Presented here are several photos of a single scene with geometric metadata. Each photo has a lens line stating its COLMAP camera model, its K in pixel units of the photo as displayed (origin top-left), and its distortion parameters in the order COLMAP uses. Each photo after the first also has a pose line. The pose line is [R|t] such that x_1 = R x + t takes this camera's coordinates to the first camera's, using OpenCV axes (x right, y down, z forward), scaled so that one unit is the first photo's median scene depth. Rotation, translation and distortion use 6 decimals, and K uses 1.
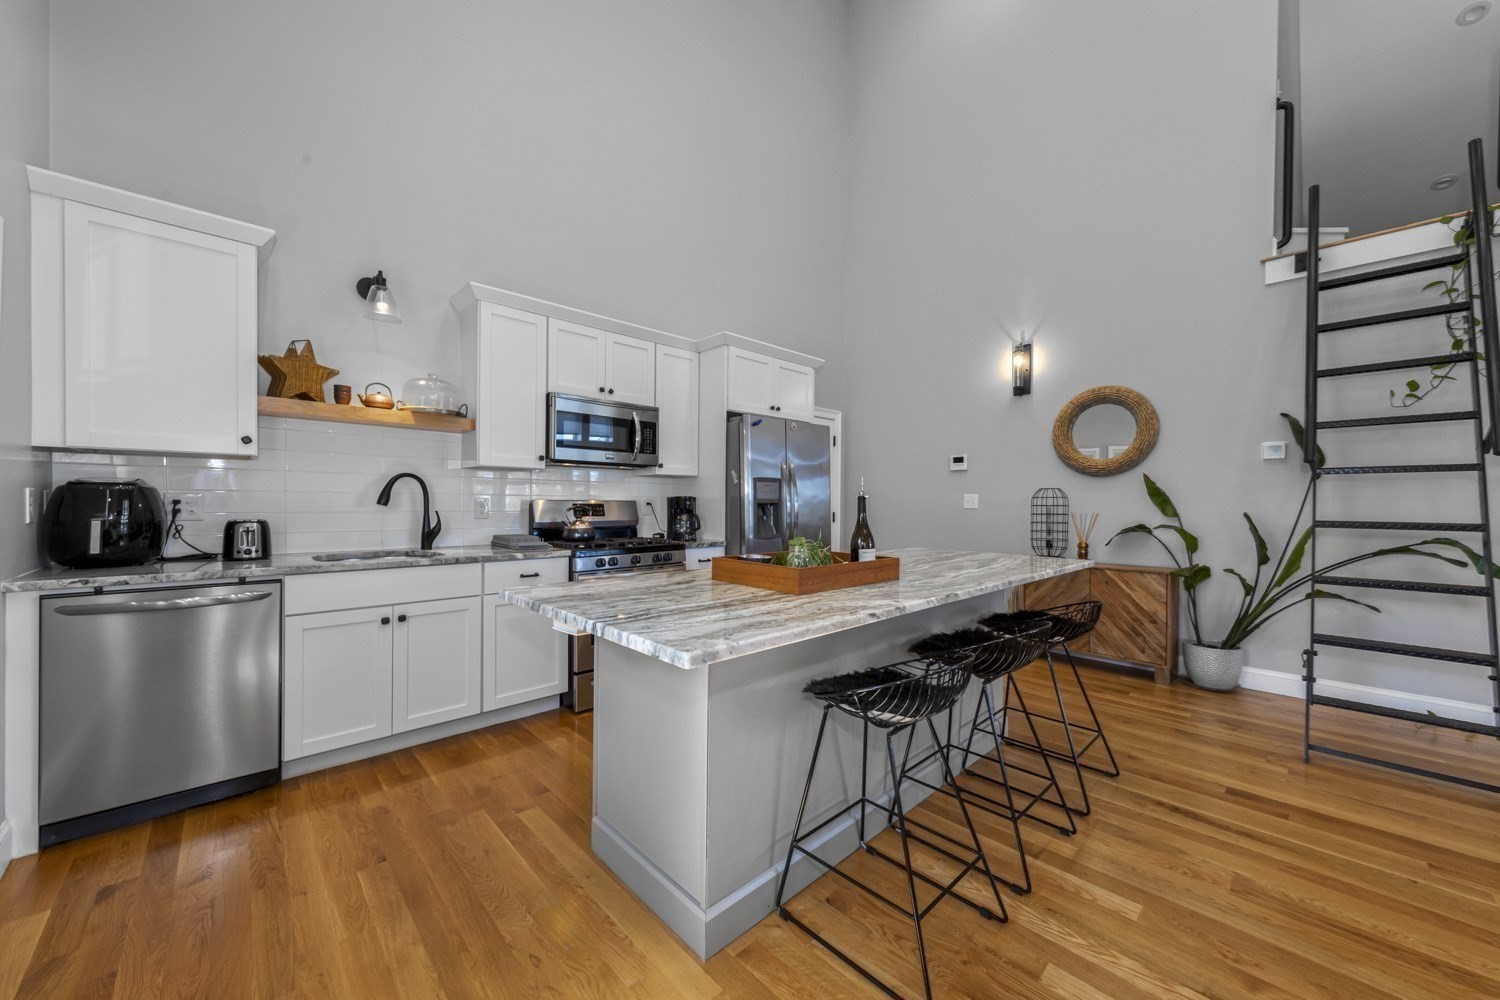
lens RADIAL K [[548.5, 0, 750.0], [0, 548.5, 500.0], [0, 0, 1]] dist [0.019891, 0.000003]
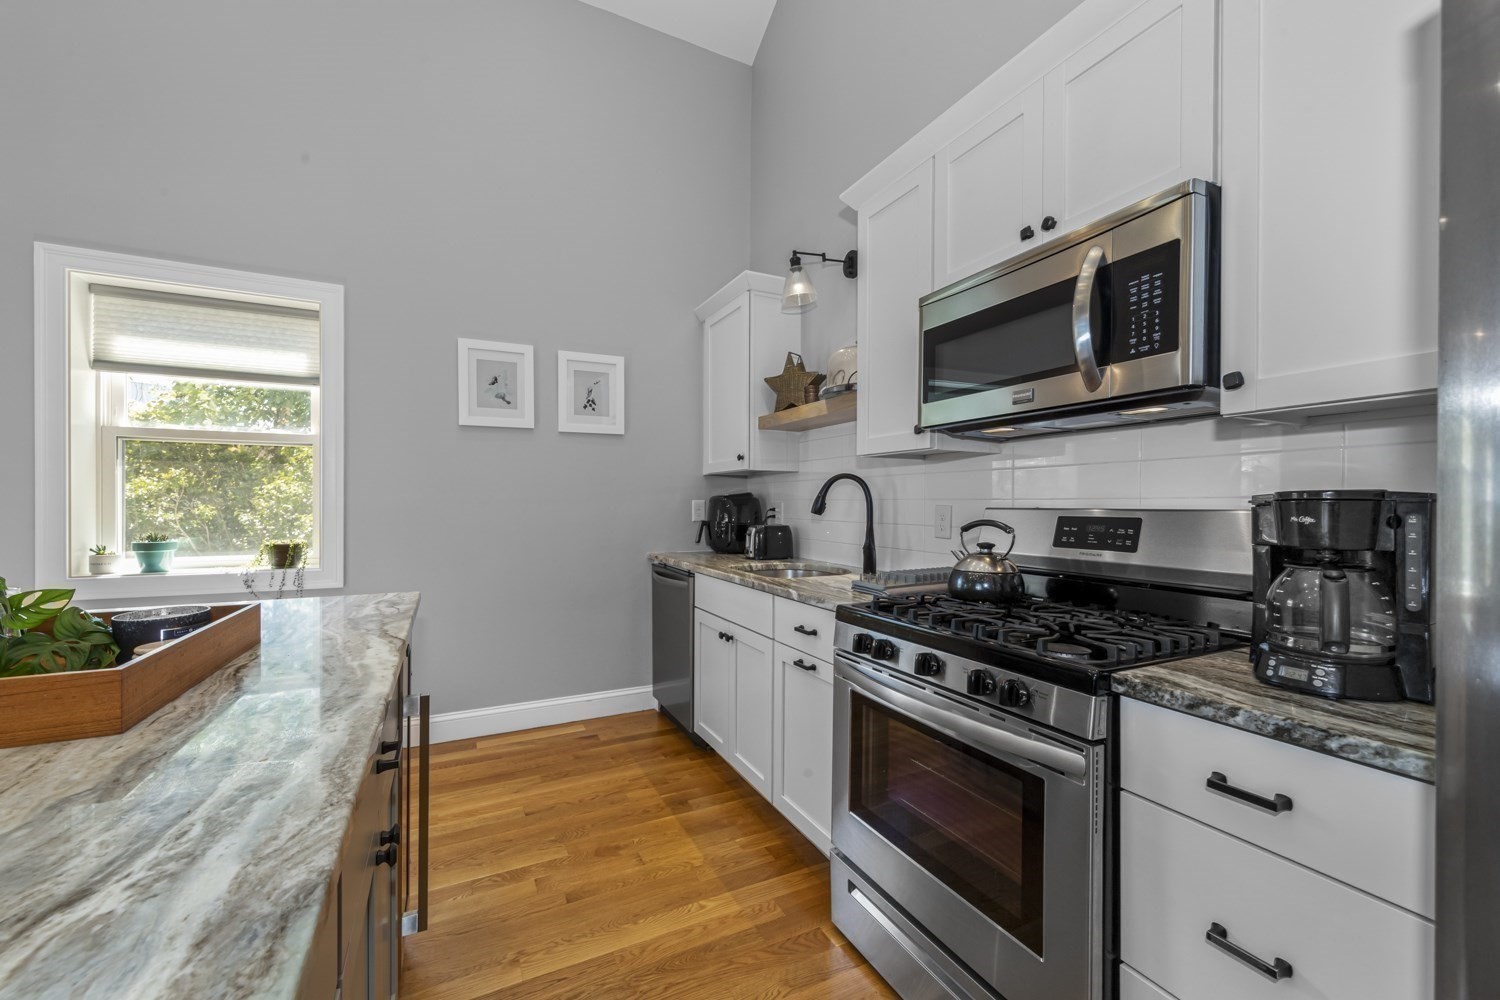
lens RADIAL K [[590.1, 0, 750.0], [0, 590.1, 510.3], [0, 0, 1]] dist [0.000420, 0.000026]
pose [[-0.287802, -0.001691, -0.957689, 0.238446], [-0.006479, 0.999979, 0.000181, 0.003638], [0.957668, 0.006257, -0.287807, 1.099110]]
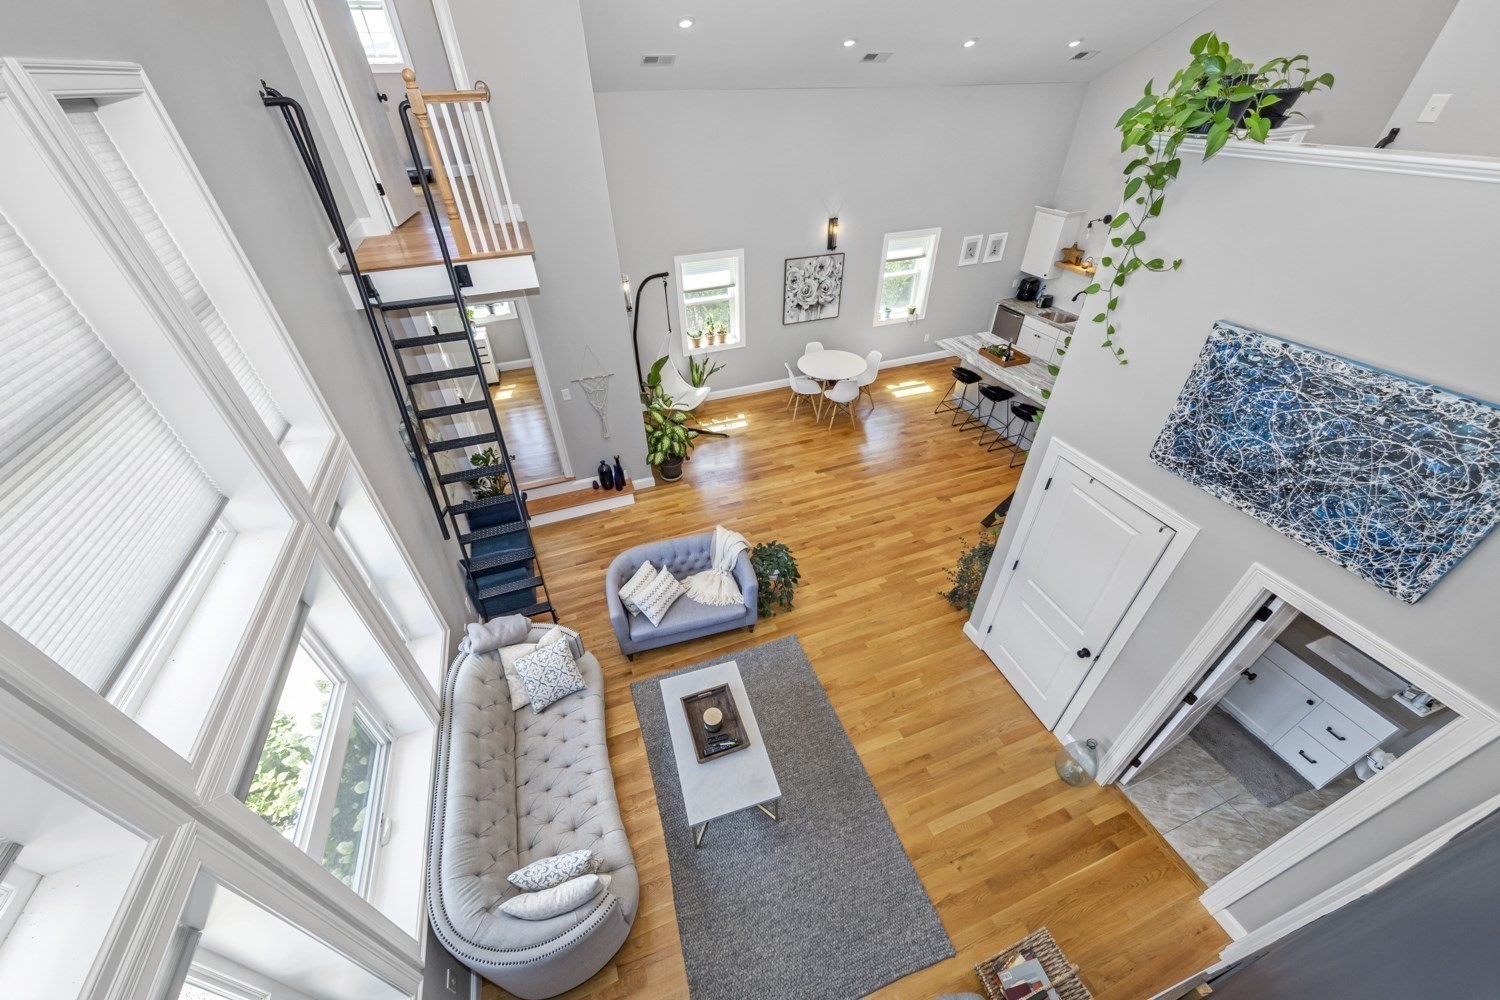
lens RADIAL K [[548.5, 0, 750.0], [0, 548.5, 500.0], [0, 0, 1]] dist [0.019891, 0.000003]
pose [[-0.393871, 0.555988, -0.731945, 2.795709], [0.008016, 0.798362, 0.602125, -0.935416], [0.919131, 0.231293, -0.318908, 0.561335]]
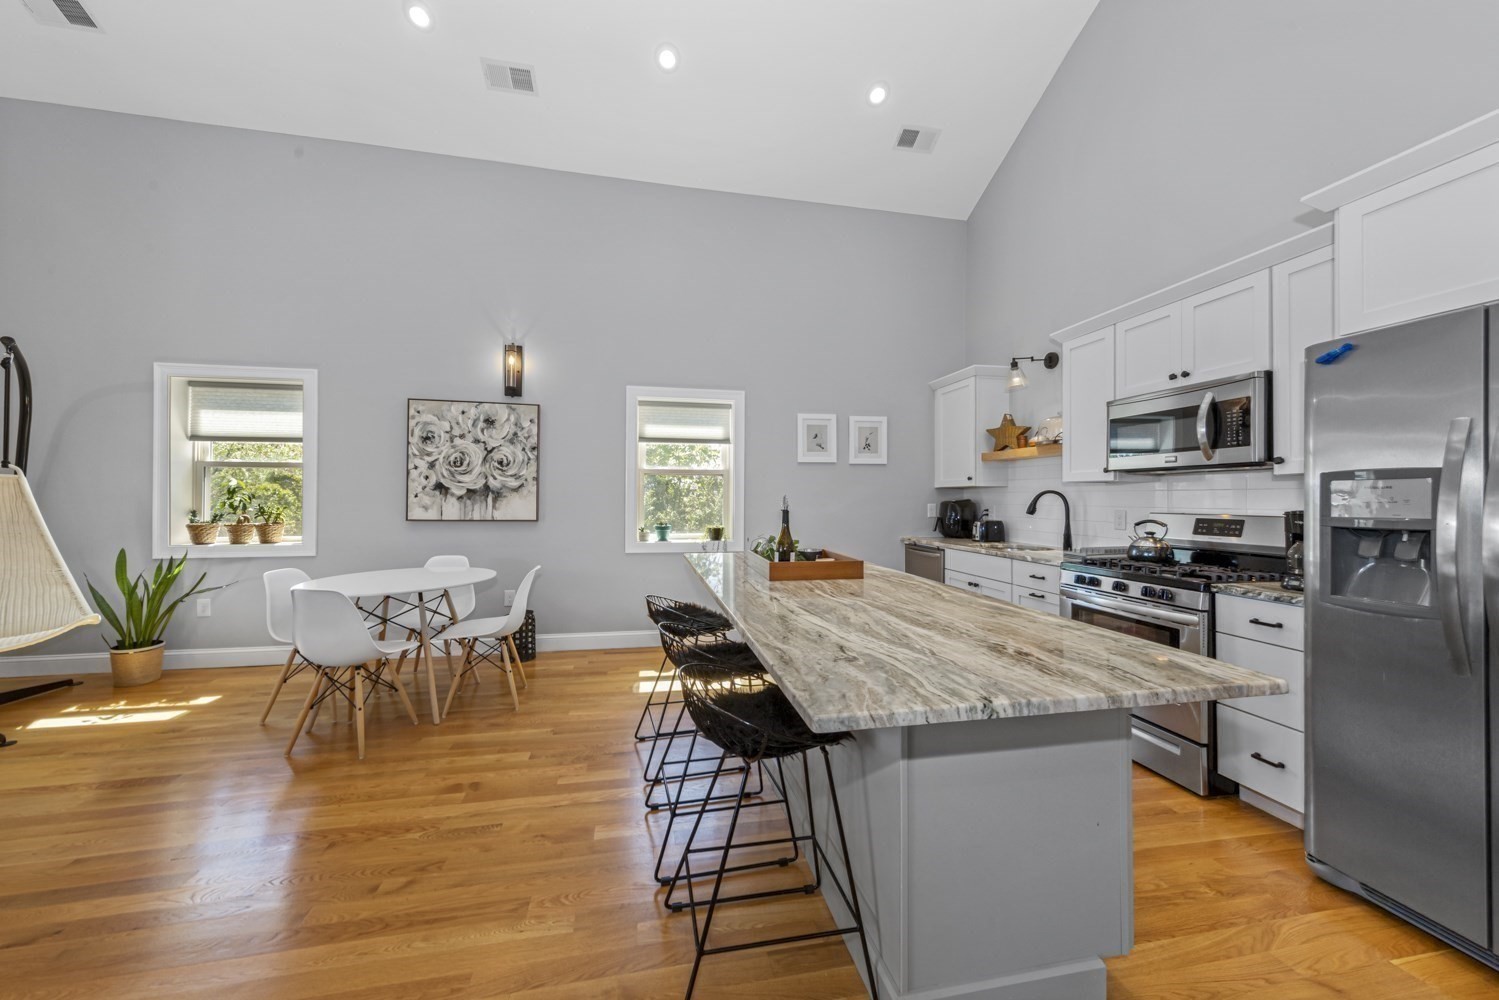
lens RADIAL K [[529.9, 0, 730.7], [0, 529.9, 496.6], [0, 0, 1]] dist [0.001833, -0.000054]
pose [[-0.548725, -0.013827, -0.835889, 0.861552], [-0.007151, 0.999904, -0.011846, -0.014014], [0.835972, -0.000523, -0.548771, 1.044453]]
